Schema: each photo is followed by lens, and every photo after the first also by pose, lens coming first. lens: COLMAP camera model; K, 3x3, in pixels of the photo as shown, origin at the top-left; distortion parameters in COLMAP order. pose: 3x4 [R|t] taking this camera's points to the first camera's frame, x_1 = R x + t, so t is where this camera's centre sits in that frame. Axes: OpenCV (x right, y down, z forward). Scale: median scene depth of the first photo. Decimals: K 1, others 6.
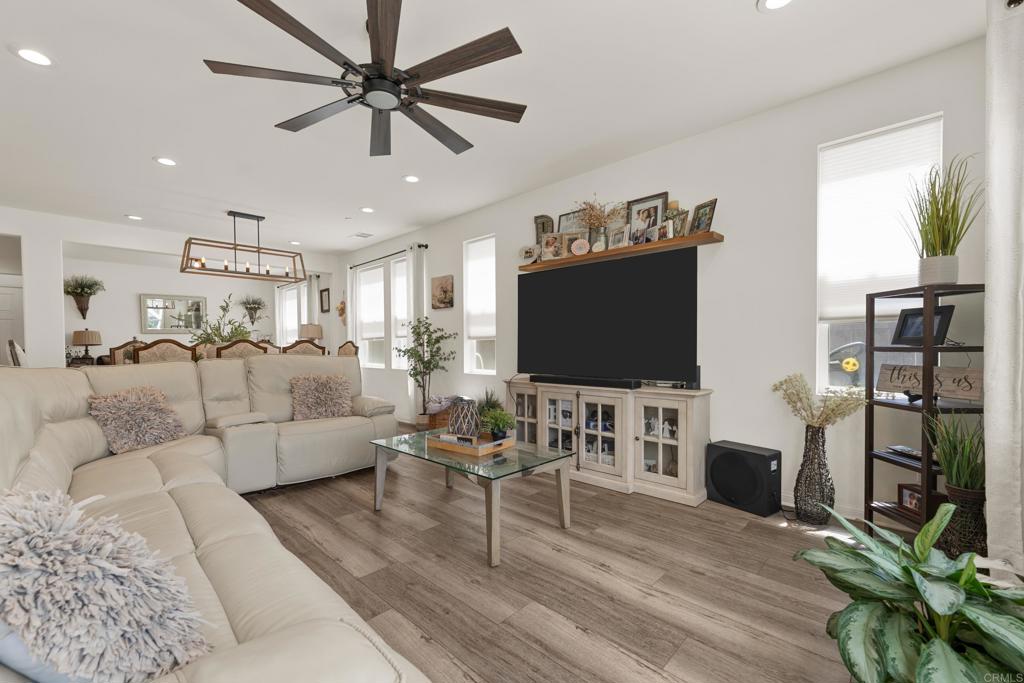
lens RADIAL K [[423.4, 0, 508.6], [0, 423.4, 354.4], [0, 0, 1]] dist [-0.001932, -0.000244]
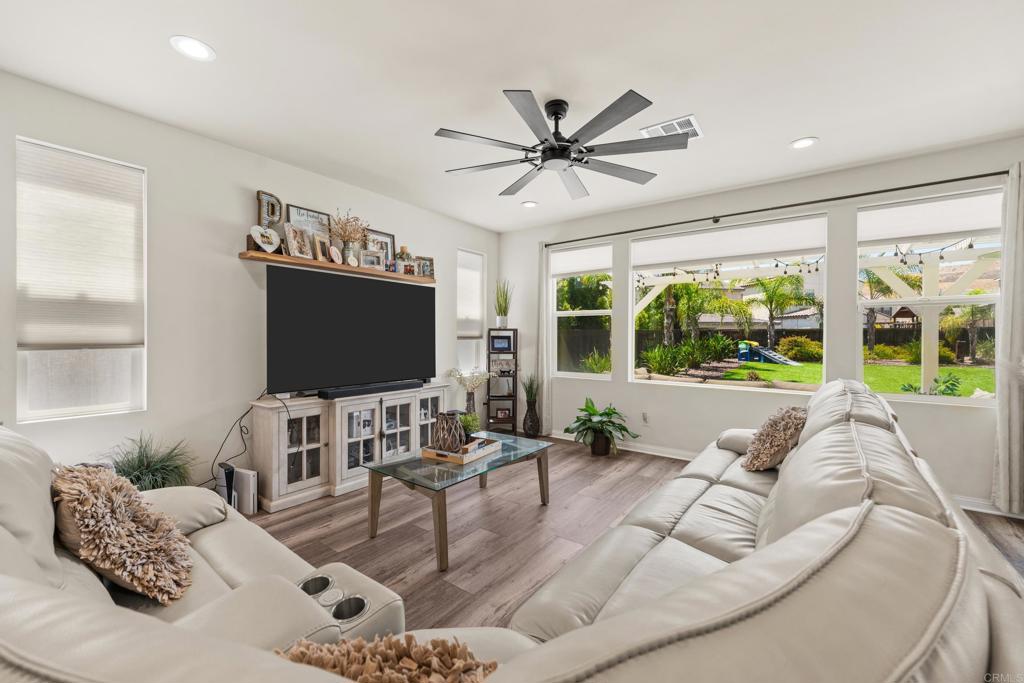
lens RADIAL K [[412.2, 0, 511.9], [0, 412.2, 336.4], [0, 0, 1]] dist [-0.002738, -0.000276]
pose [[-0.125303, 0.006466, 0.992097, -0.919769], [0.016679, 0.999851, -0.004410, -0.060084], [-0.991978, 0.015994, -0.125392, 0.797957]]
